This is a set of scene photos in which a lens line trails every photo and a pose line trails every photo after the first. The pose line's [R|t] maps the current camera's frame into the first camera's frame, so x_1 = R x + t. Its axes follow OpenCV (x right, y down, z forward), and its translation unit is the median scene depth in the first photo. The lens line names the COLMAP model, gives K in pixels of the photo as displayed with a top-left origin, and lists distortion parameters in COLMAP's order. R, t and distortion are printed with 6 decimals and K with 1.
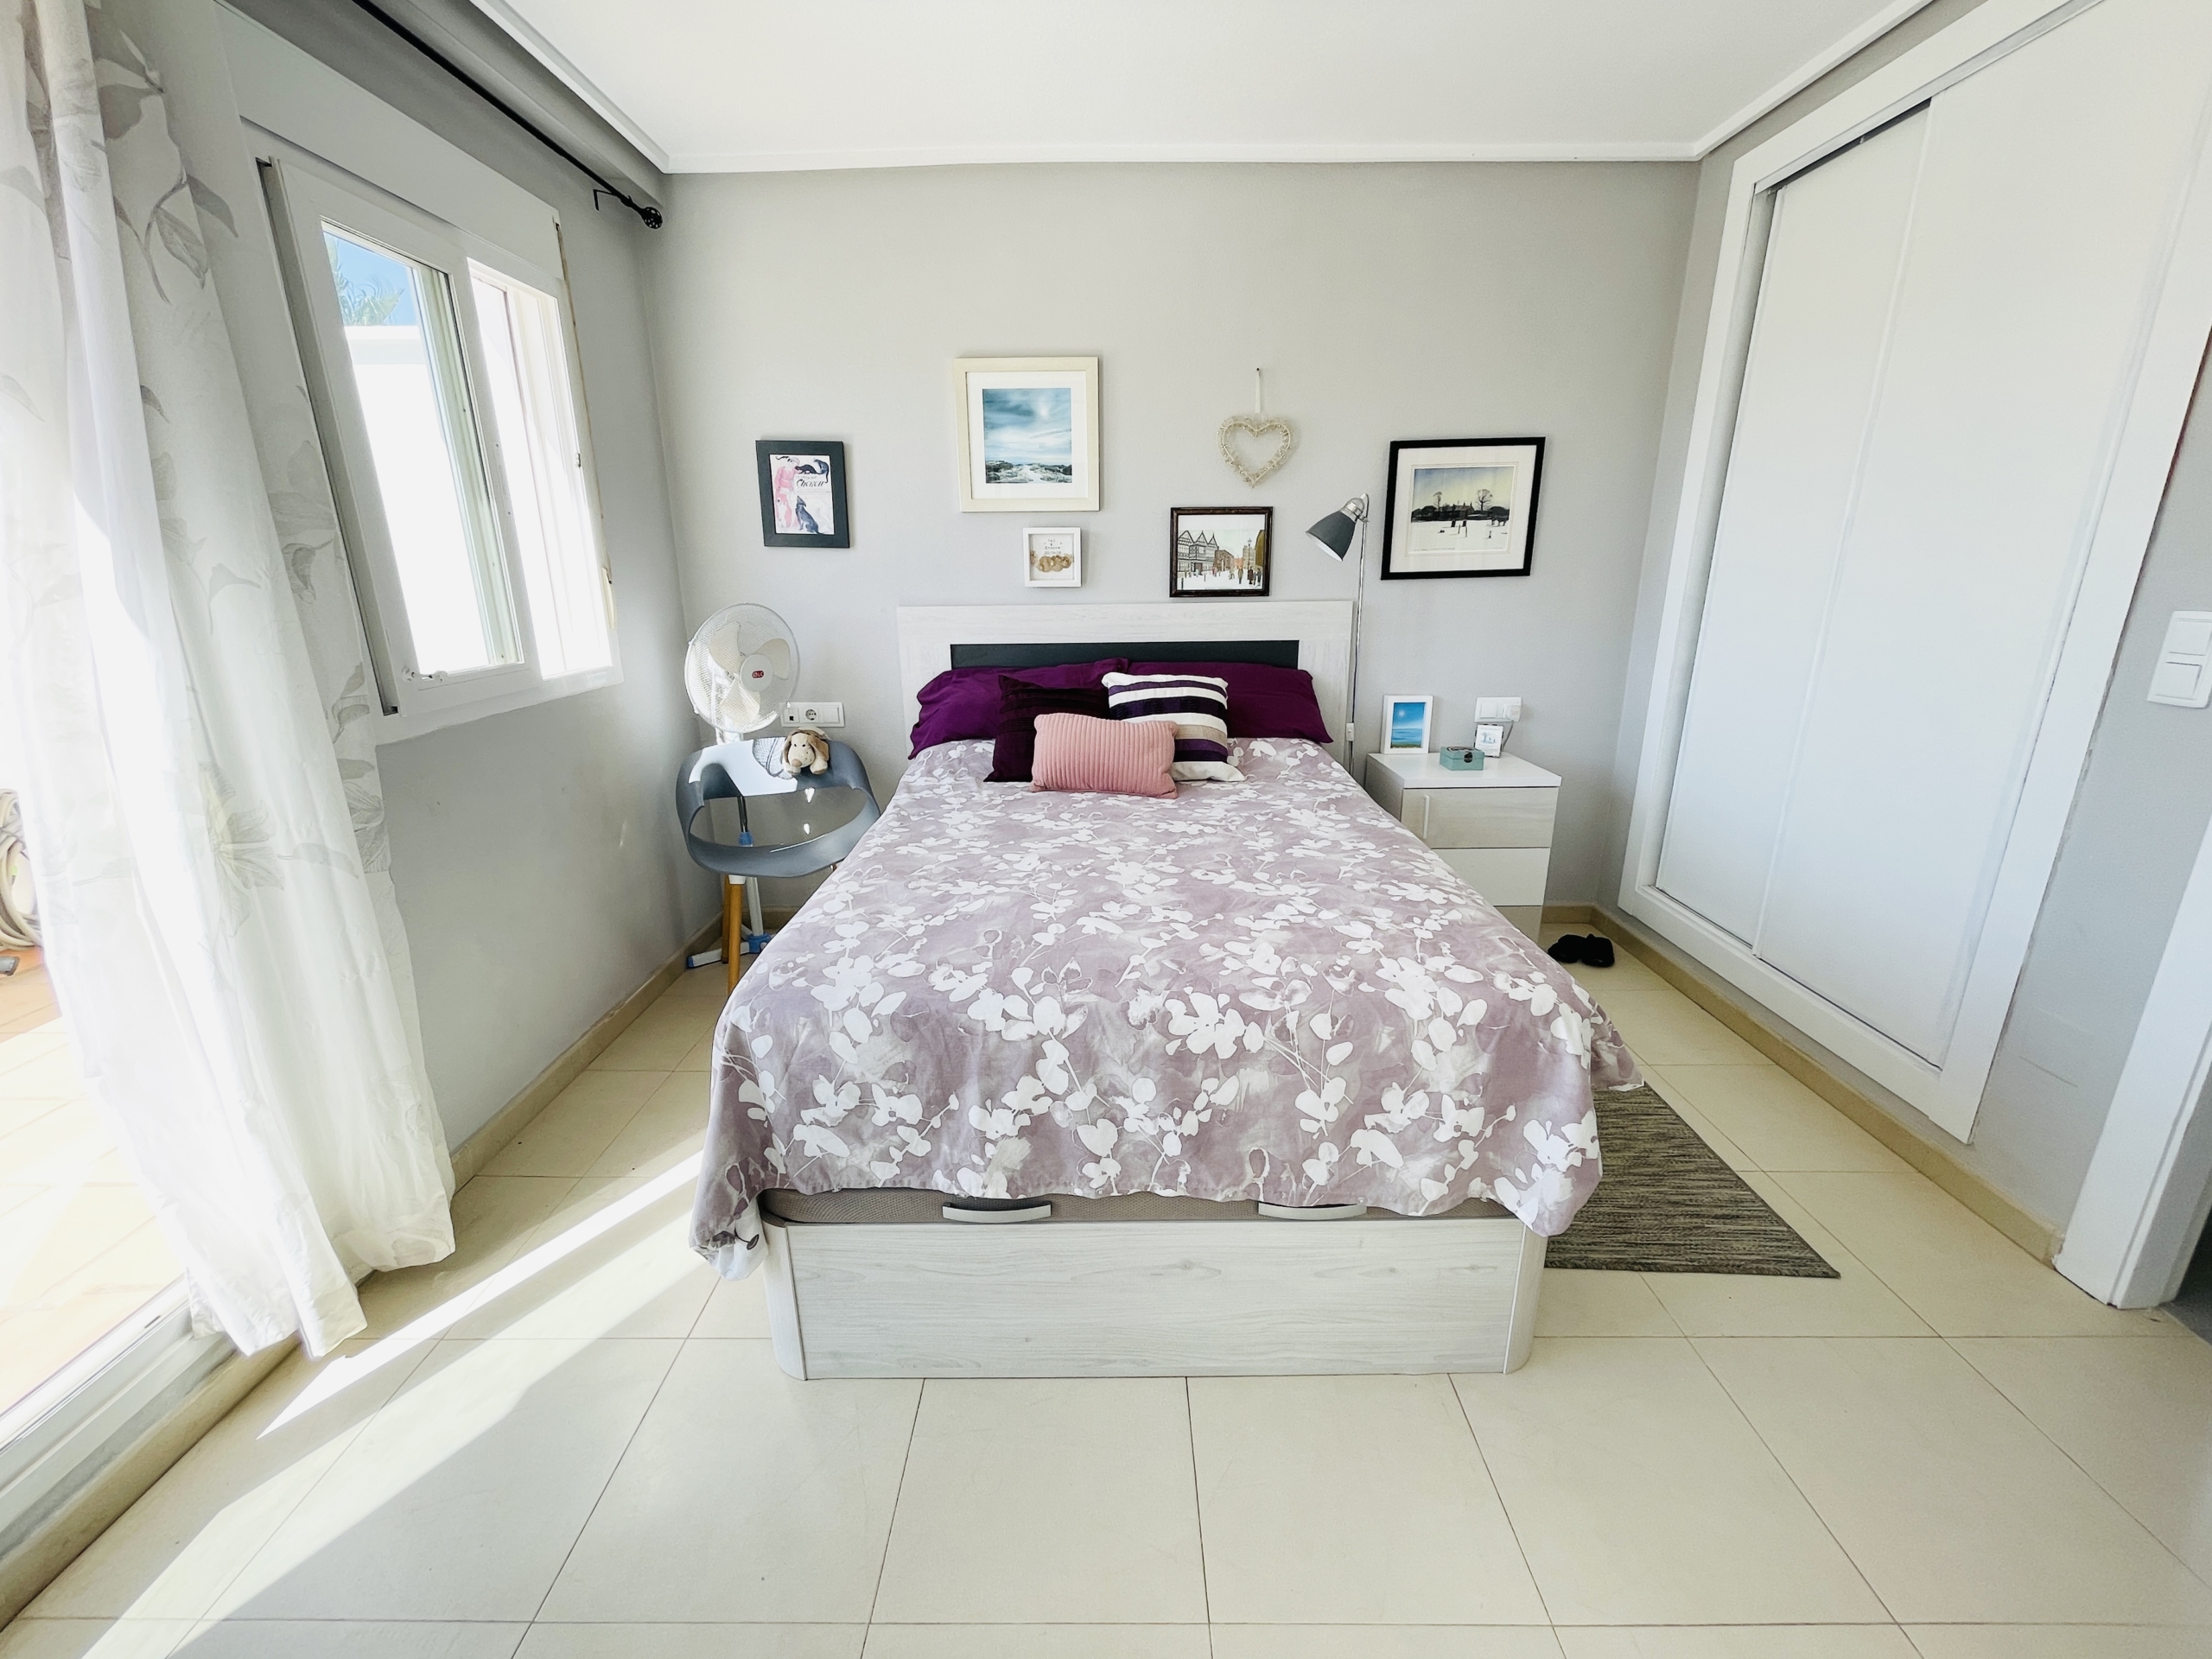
lens RADIAL K [[890.8, 0, 1104.5], [0, 890.8, 823.9], [0, 0, 1]] dist [0.000613, -0.000127]
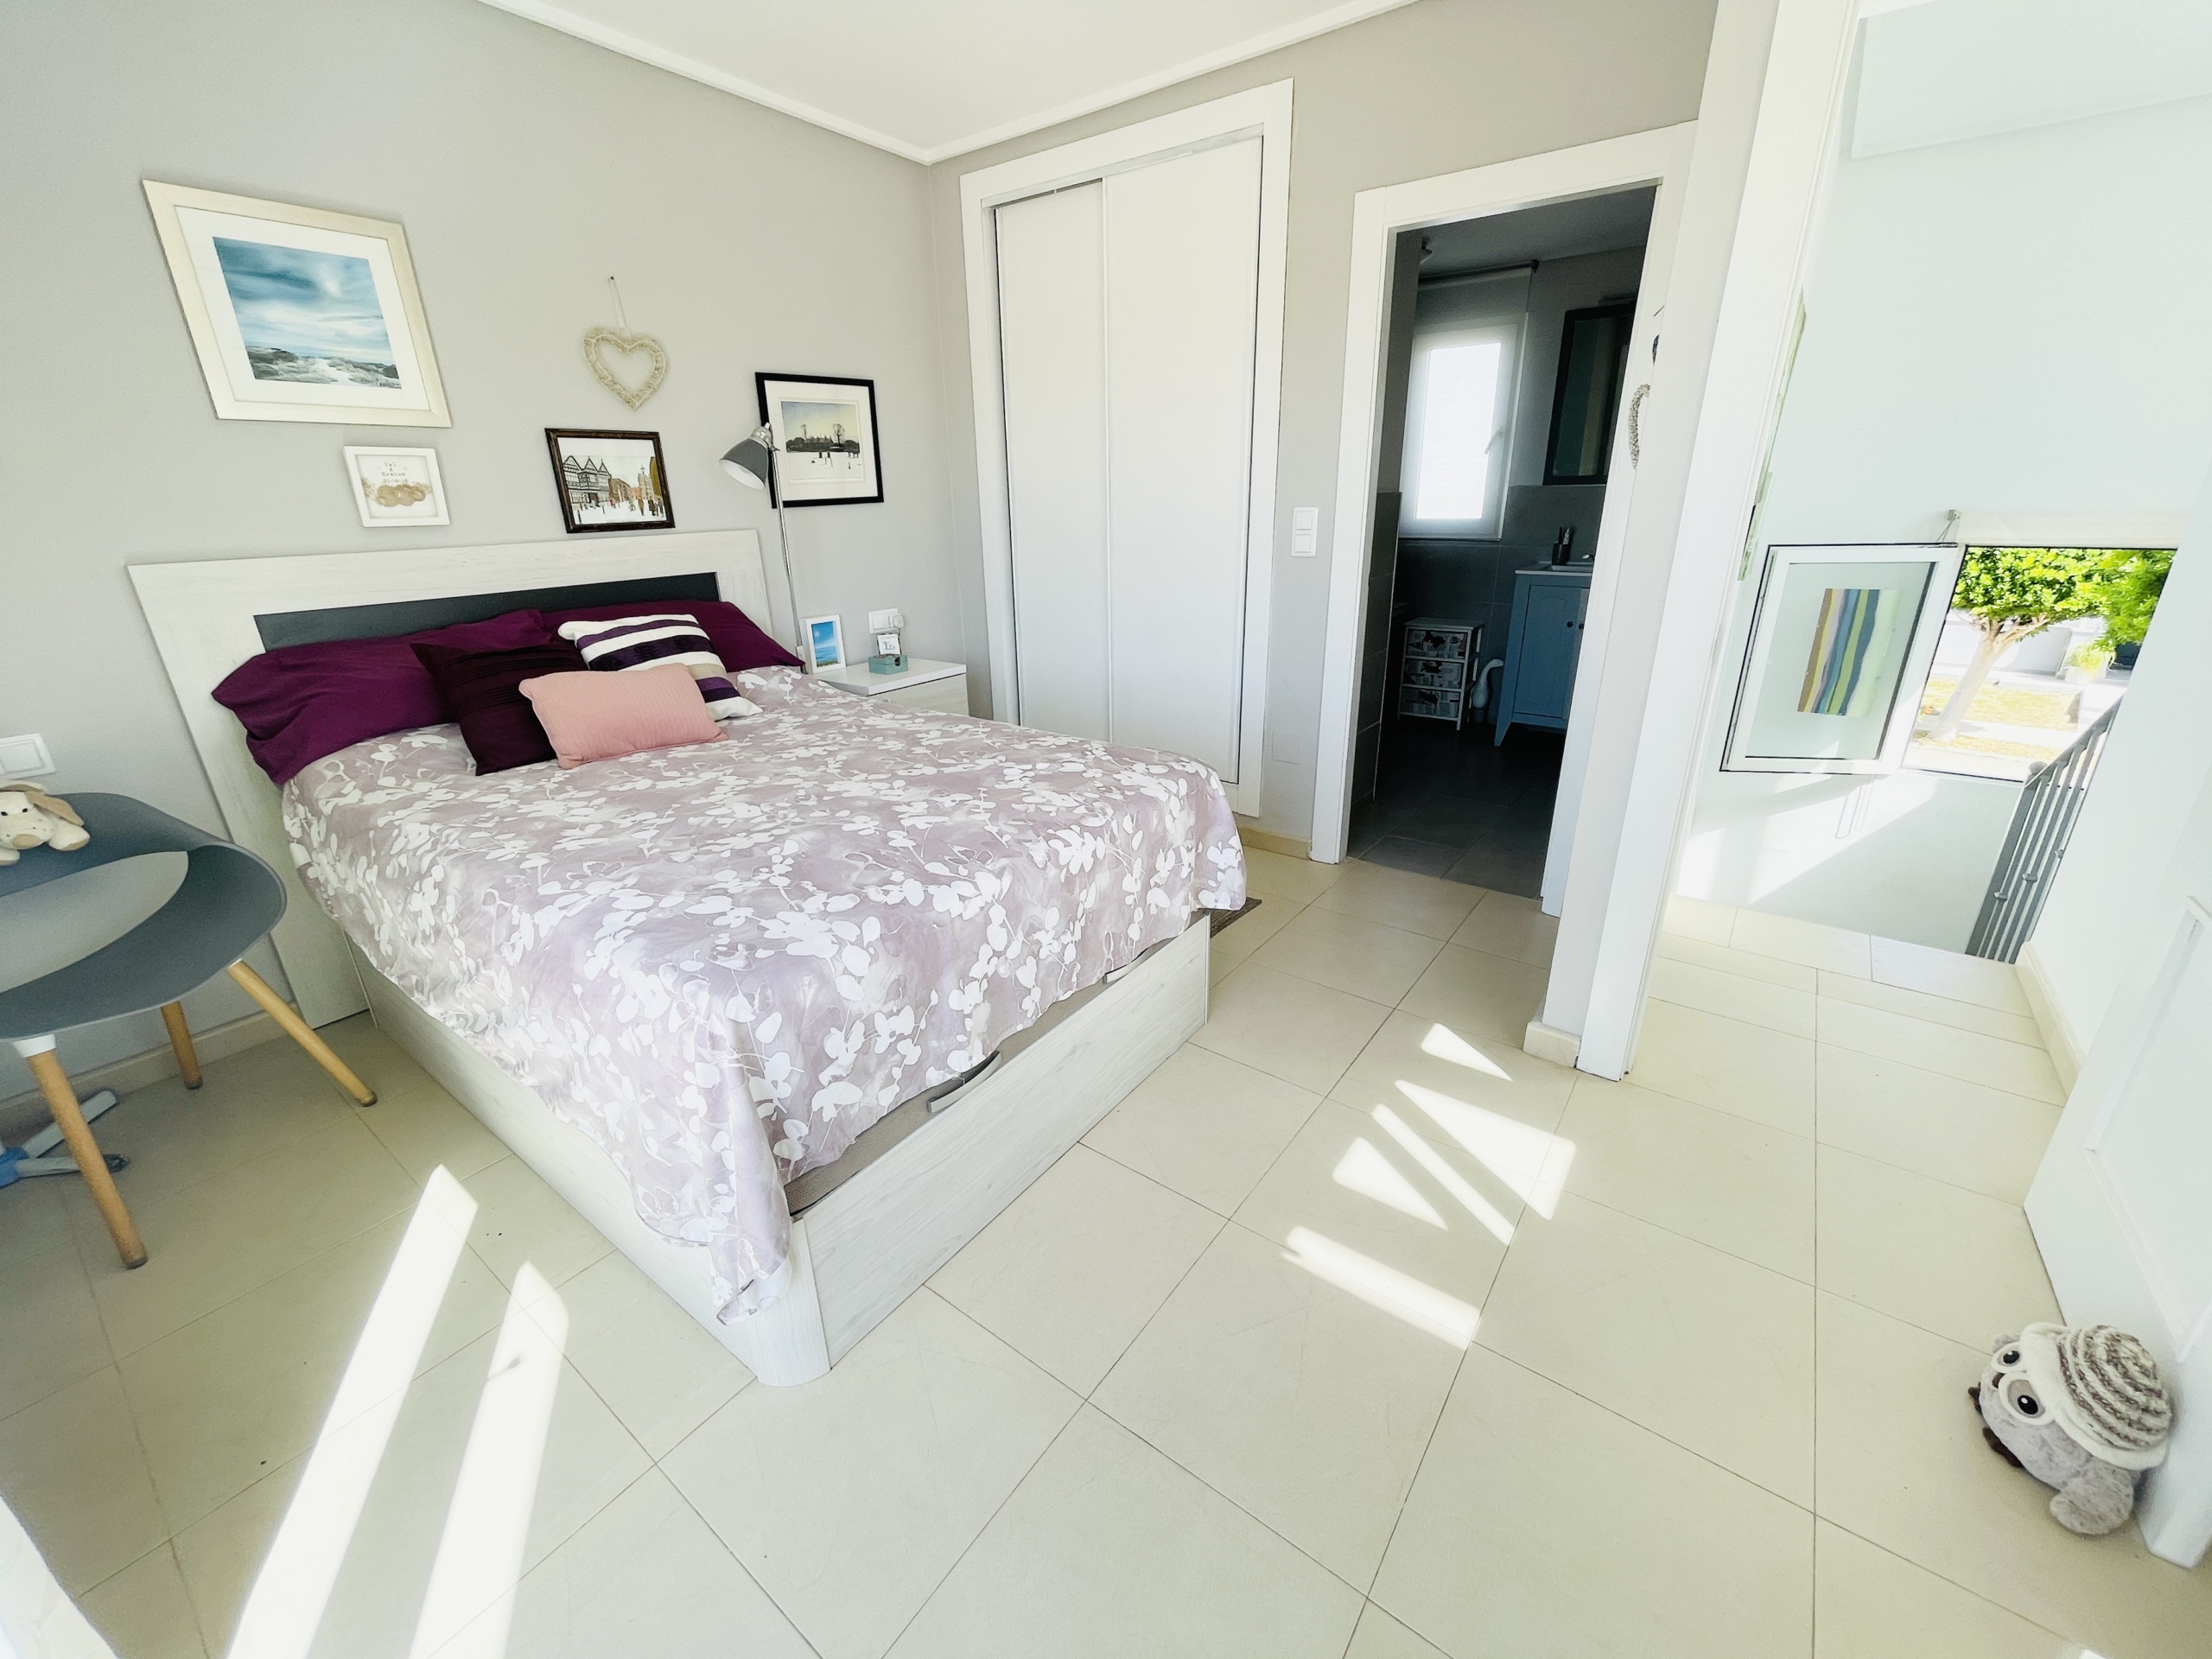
lens RADIAL K [[893.9, 0, 1095.8], [0, 893.9, 819.1], [0, 0, 1]] dist [0.001200, 0.000599]
pose [[0.594307, -0.282259, 0.753080, -0.628310], [0.239118, 0.956058, 0.169632, -0.021133], [-0.767868, 0.079262, 0.635686, 0.120645]]
